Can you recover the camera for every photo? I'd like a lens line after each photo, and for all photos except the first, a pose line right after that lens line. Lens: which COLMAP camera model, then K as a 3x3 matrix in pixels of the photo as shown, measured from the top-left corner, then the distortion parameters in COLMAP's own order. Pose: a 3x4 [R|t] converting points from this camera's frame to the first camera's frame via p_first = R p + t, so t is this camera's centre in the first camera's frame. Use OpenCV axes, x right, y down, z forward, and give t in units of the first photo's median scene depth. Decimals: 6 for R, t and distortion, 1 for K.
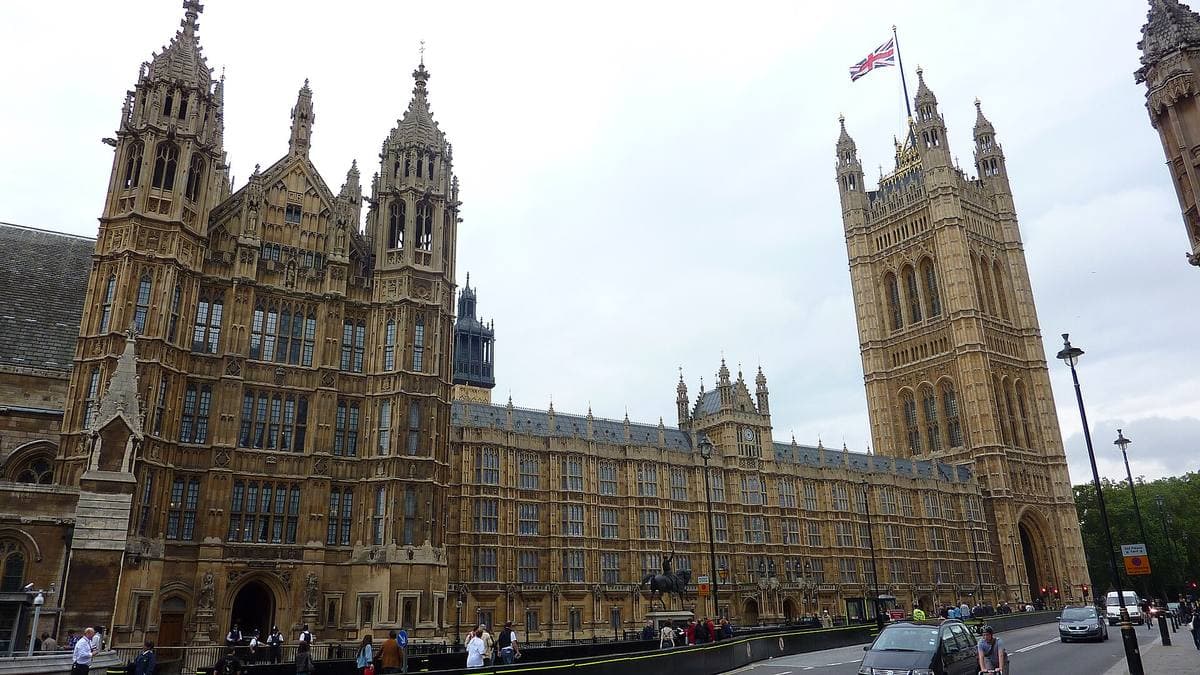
lens RADIAL K [[856.1, 0, 594.4], [0, 856.1, 327.9], [0, 0, 1]] dist [-0.058560, 0.004326]
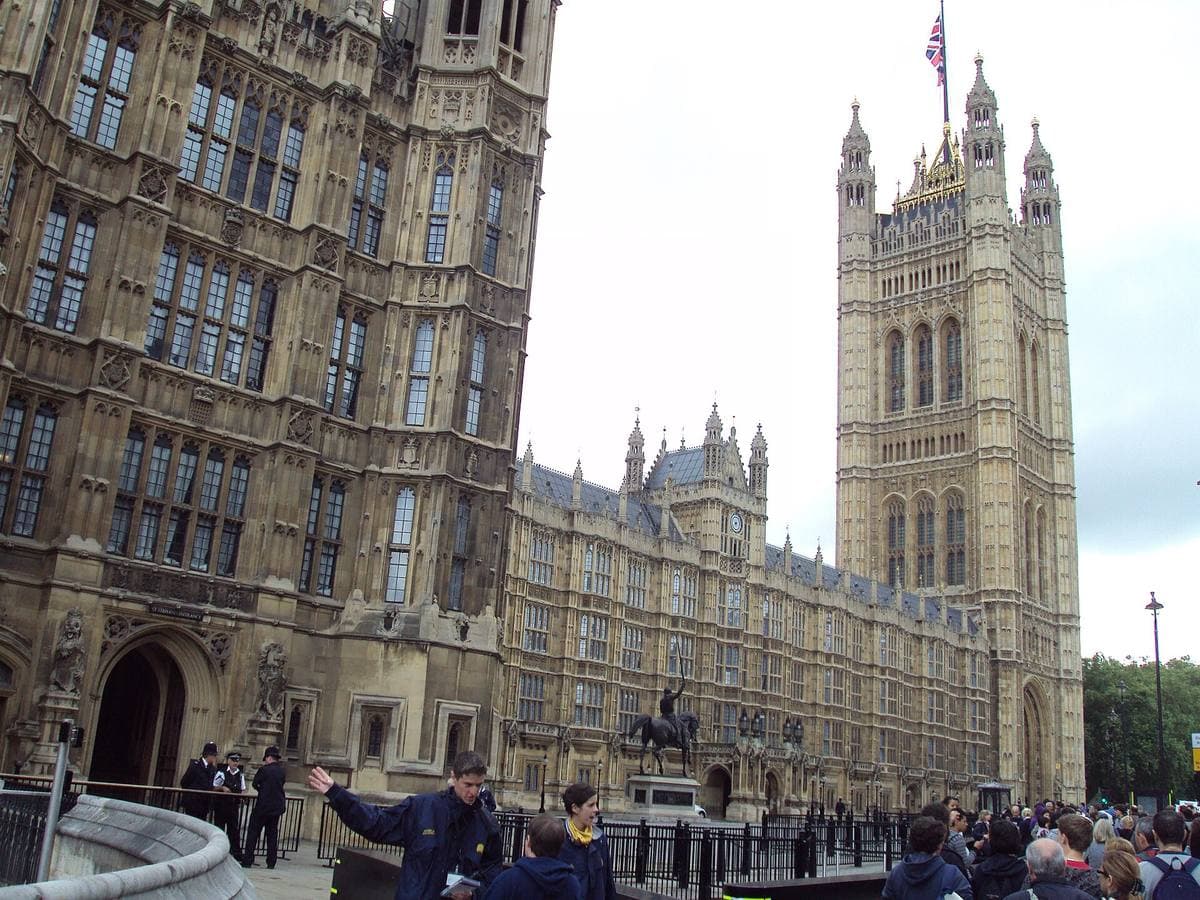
lens RADIAL K [[1196.4, 0, 600.0], [0, 1196.4, 462.3], [0, 0, 1]] dist [-0.133380, 0.000000]
pose [[0.968364, 0.148112, 0.200833, -0.135732], [-0.161766, 0.985390, 0.053279, 0.056582], [-0.190007, -0.084082, 0.978176, 0.149343]]
